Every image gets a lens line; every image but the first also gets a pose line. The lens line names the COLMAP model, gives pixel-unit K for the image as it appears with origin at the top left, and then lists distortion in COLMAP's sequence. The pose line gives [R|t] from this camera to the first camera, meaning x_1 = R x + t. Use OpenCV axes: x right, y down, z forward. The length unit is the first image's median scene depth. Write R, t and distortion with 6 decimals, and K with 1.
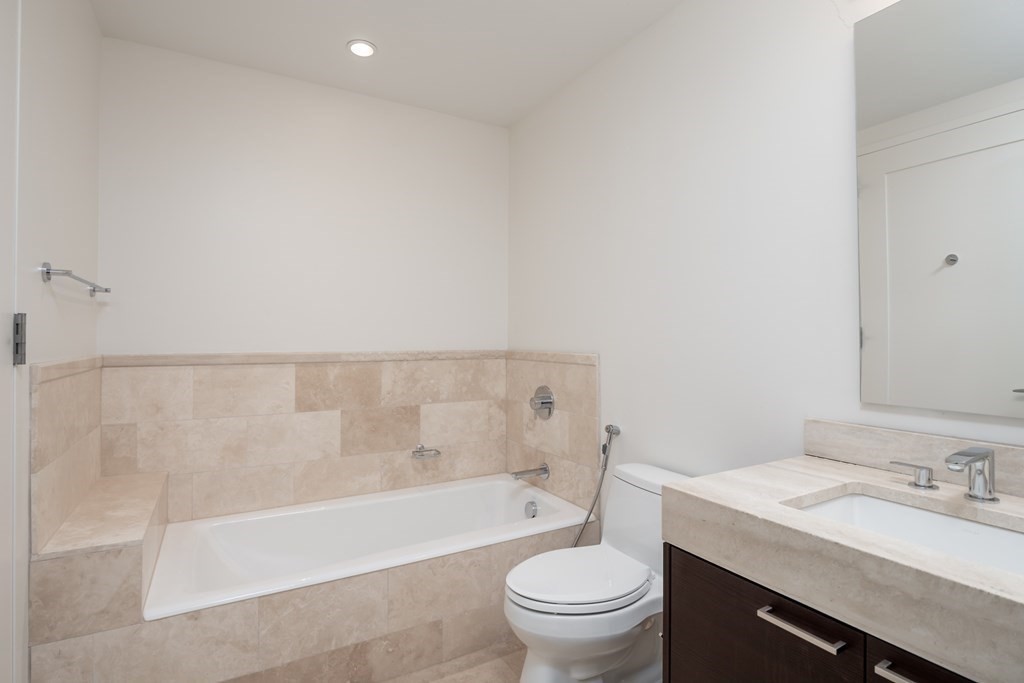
lens RADIAL K [[498.7, 0, 504.6], [0, 498.7, 332.6], [0, 0, 1]] dist [-0.001400, -0.000656]
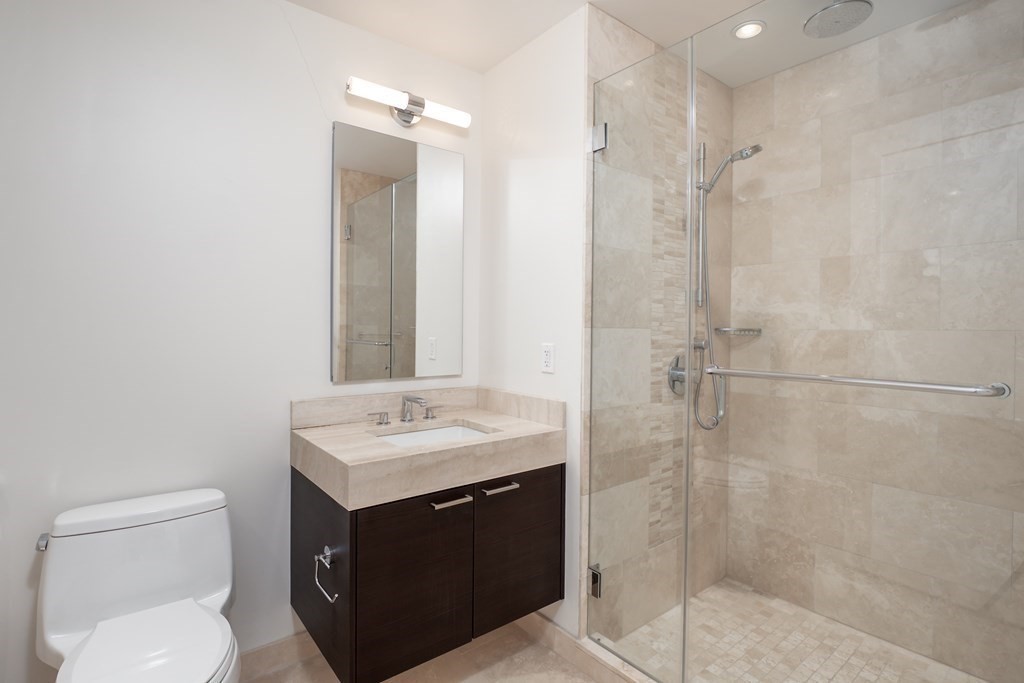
lens RADIAL K [[498.7, 0, 504.6], [0, 498.7, 332.6], [0, 0, 1]] dist [-0.001400, -0.000656]
pose [[-0.141132, -0.009681, 0.989943, -0.982964], [-0.017530, 0.999820, 0.007279, -0.031398], [-0.989836, -0.016326, -0.141277, 0.860231]]
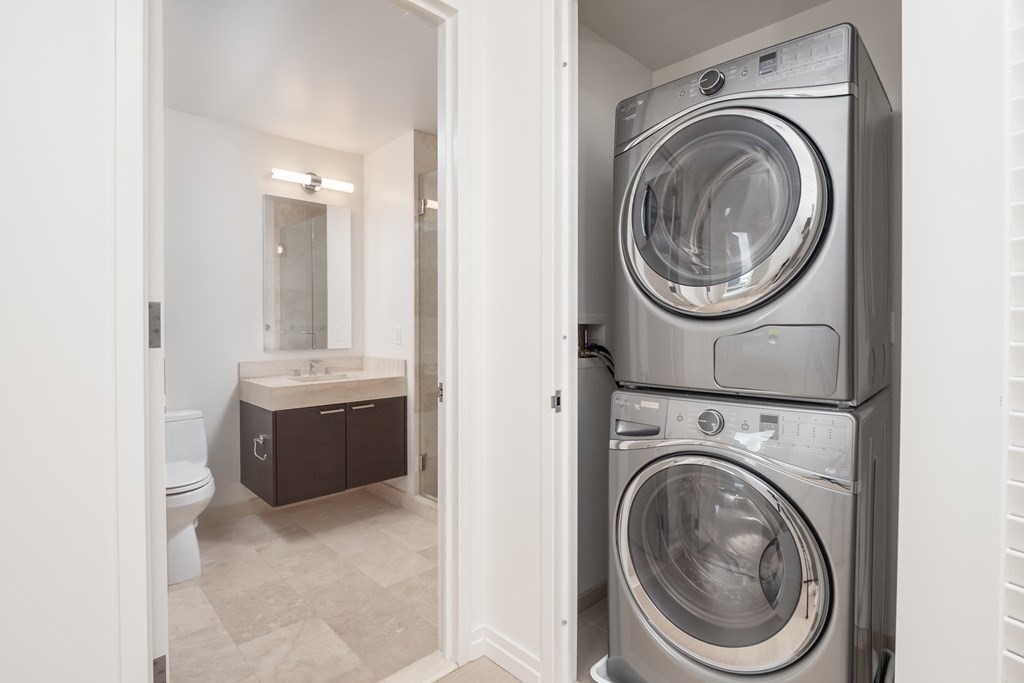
lens RADIAL K [[498.7, 0, 504.6], [0, 498.7, 332.6], [0, 0, 1]] dist [-0.001400, -0.000656]
pose [[-0.230837, -0.014179, 0.972889, -2.330607], [-0.007153, 0.999892, 0.012876, 0.012478], [-0.972966, -0.003986, -0.230913, 0.516219]]
